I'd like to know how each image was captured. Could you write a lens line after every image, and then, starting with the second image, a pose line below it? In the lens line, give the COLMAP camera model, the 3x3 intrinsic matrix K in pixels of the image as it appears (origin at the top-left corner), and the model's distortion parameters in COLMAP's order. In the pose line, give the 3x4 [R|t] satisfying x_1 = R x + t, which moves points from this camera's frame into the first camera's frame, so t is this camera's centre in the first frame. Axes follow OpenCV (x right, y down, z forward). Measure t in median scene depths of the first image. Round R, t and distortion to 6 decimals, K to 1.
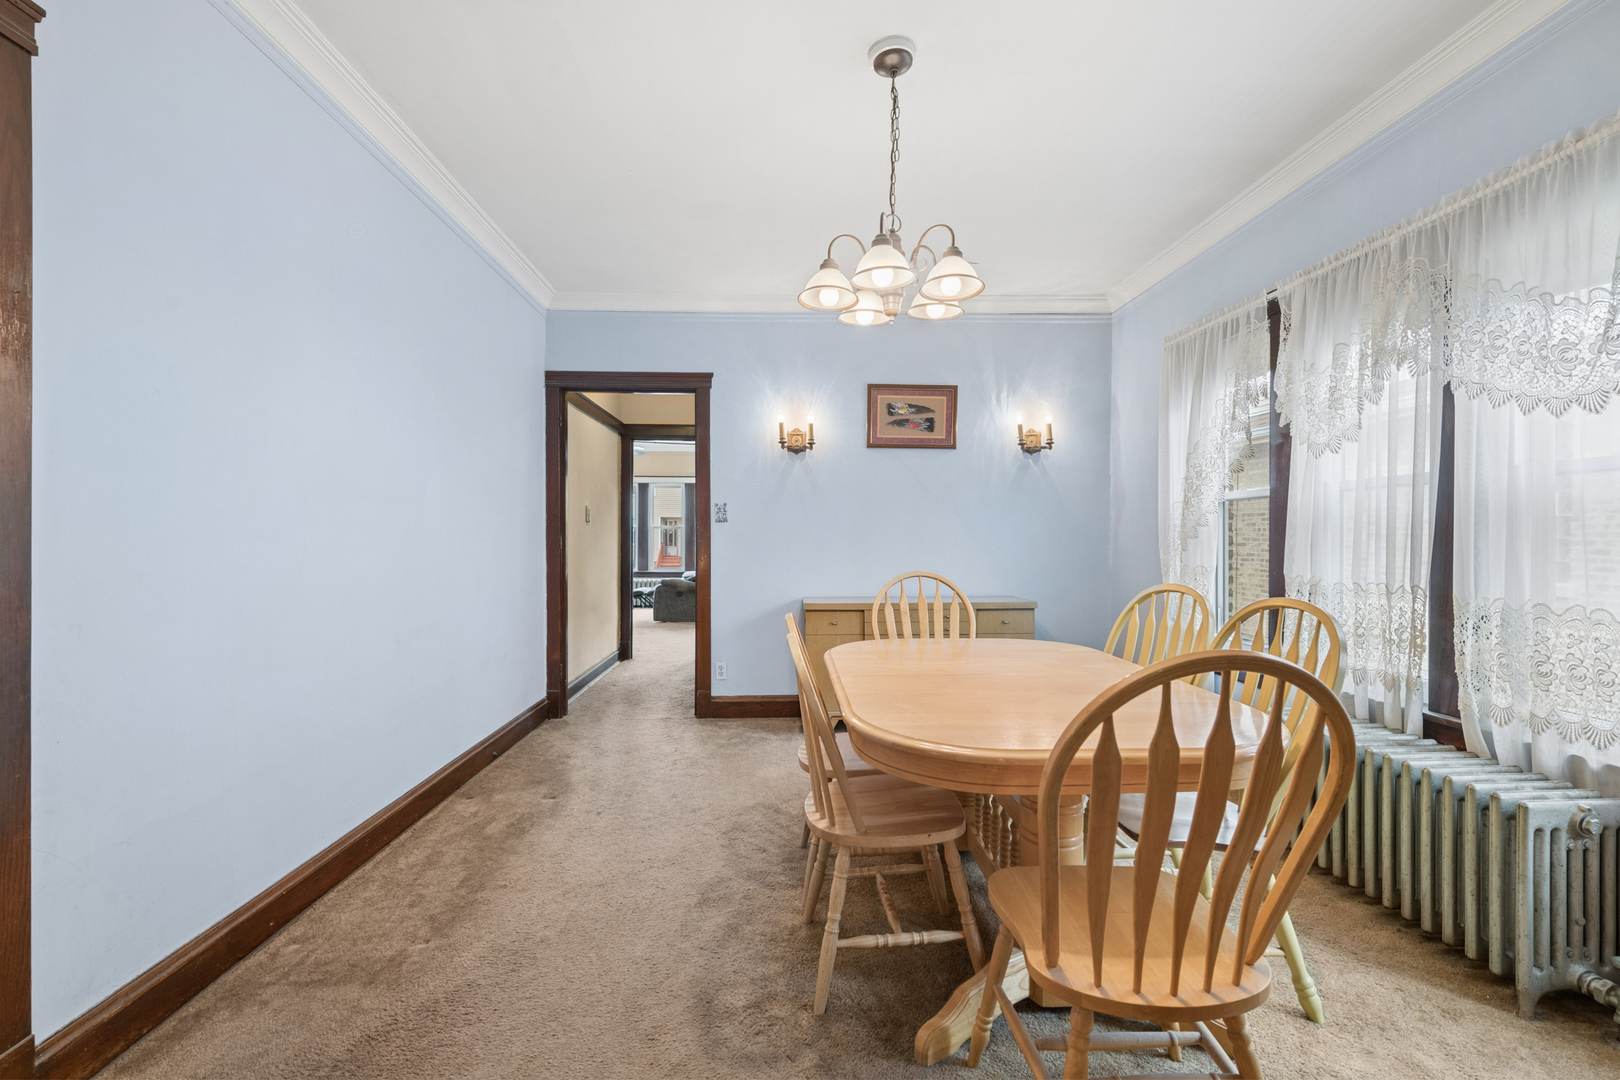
lens RADIAL K [[703.6, 0, 807.1], [0, 703.6, 538.8], [0, 0, 1]] dist [0.001056, 0.000021]
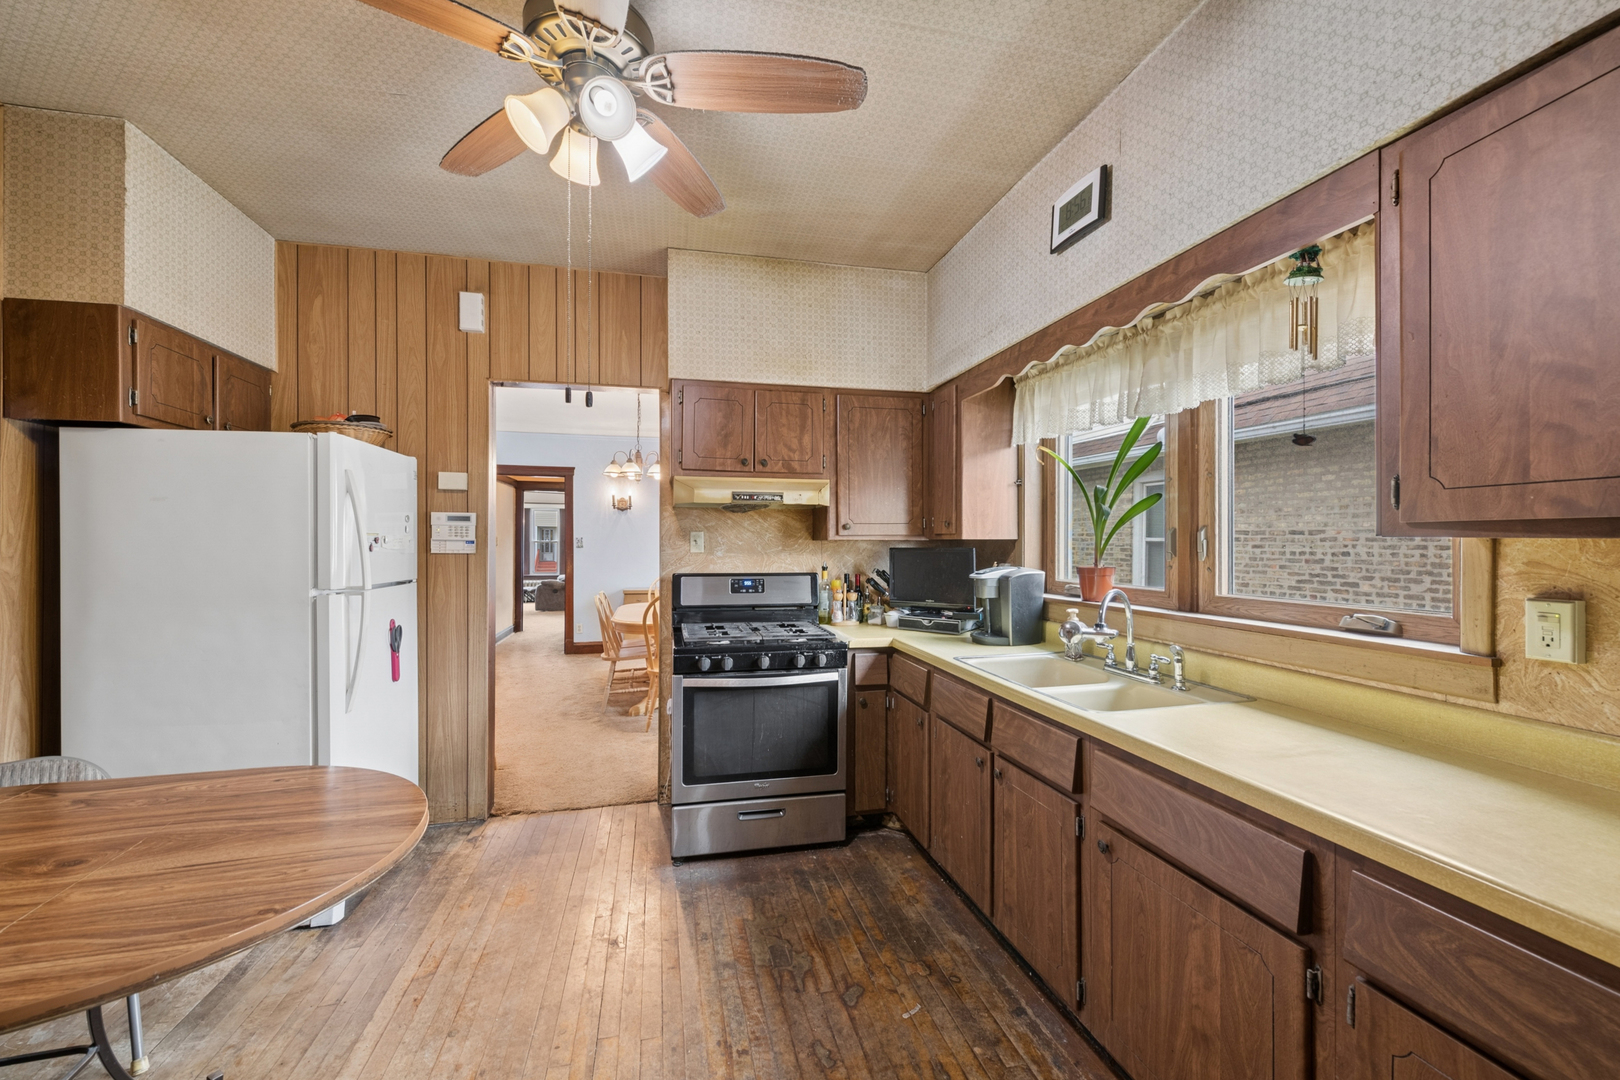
lens RADIAL K [[657.9, 0, 821.8], [0, 657.9, 543.1], [0, 0, 1]] dist [-0.001270, -0.002181]
pose [[0.978855, 0.000578, 0.204554, 0.111348], [-0.000670, 1.000000, 0.000378, -0.029437], [-0.204554, -0.000507, 0.978855, -0.616753]]
